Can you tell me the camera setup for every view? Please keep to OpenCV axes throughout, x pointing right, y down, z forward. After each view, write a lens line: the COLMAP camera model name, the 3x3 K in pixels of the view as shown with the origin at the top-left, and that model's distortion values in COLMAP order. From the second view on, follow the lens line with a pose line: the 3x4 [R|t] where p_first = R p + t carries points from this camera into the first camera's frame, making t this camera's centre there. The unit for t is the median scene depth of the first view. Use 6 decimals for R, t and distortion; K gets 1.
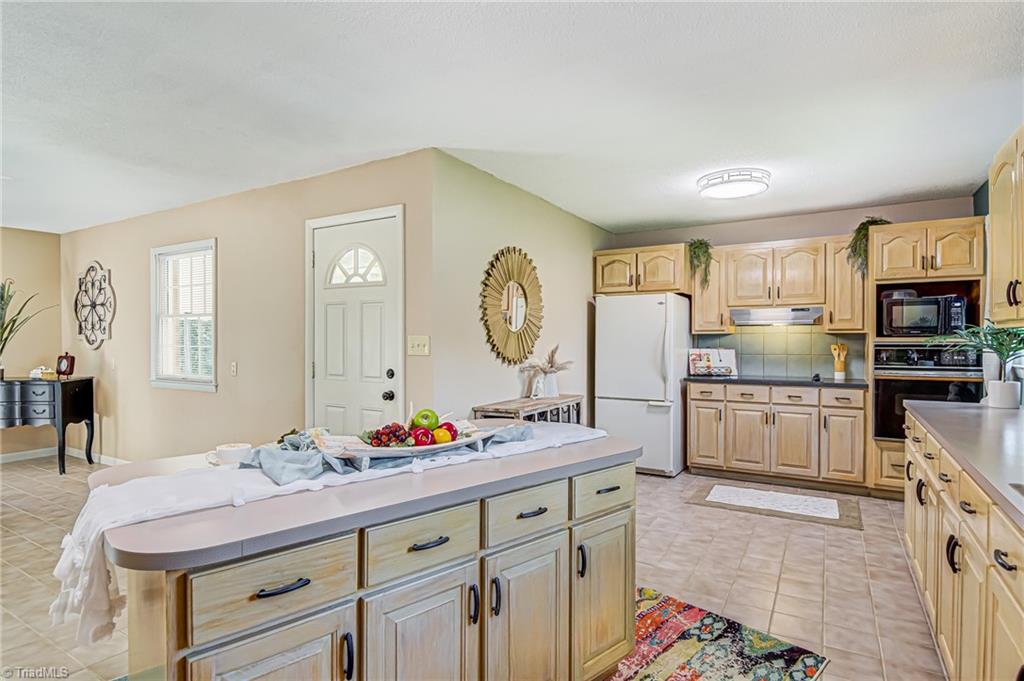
lens RADIAL K [[545.8, 0, 507.5], [0, 545.8, 340.8], [0, 0, 1]] dist [-0.002232, -0.003193]
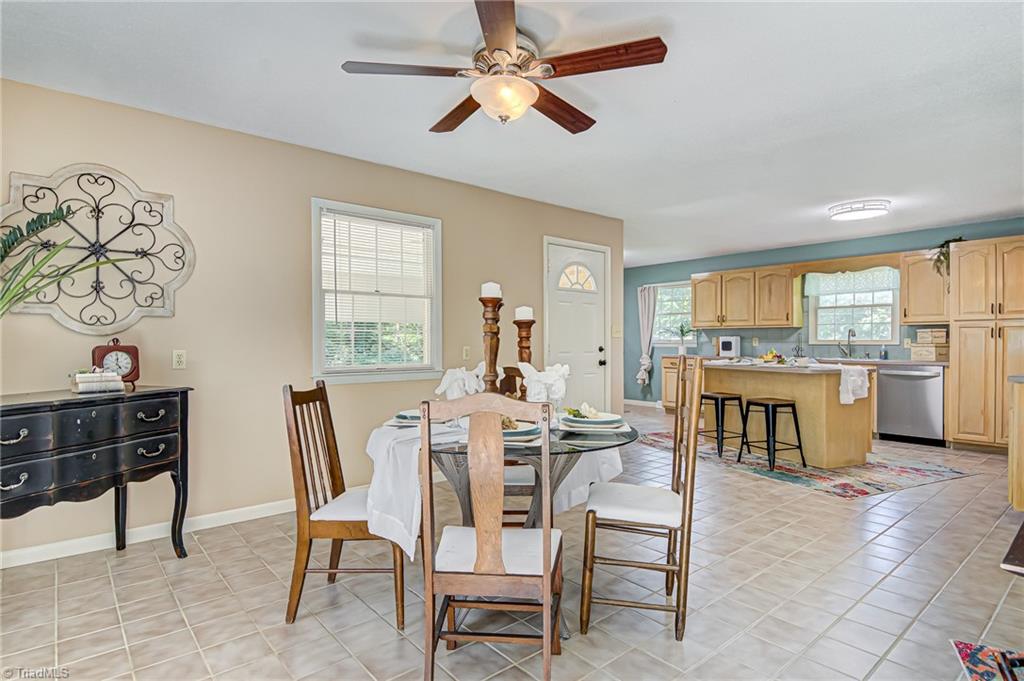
lens RADIAL K [[545.8, 0, 513.6], [0, 545.8, 339.3], [0, 0, 1]] dist [-0.002232, -0.003193]
pose [[0.284125, -0.002269, 0.958785, -1.021410], [0.009475, 0.999955, -0.000441, 0.016483], [-0.958741, 0.009210, 0.284133, 0.442789]]
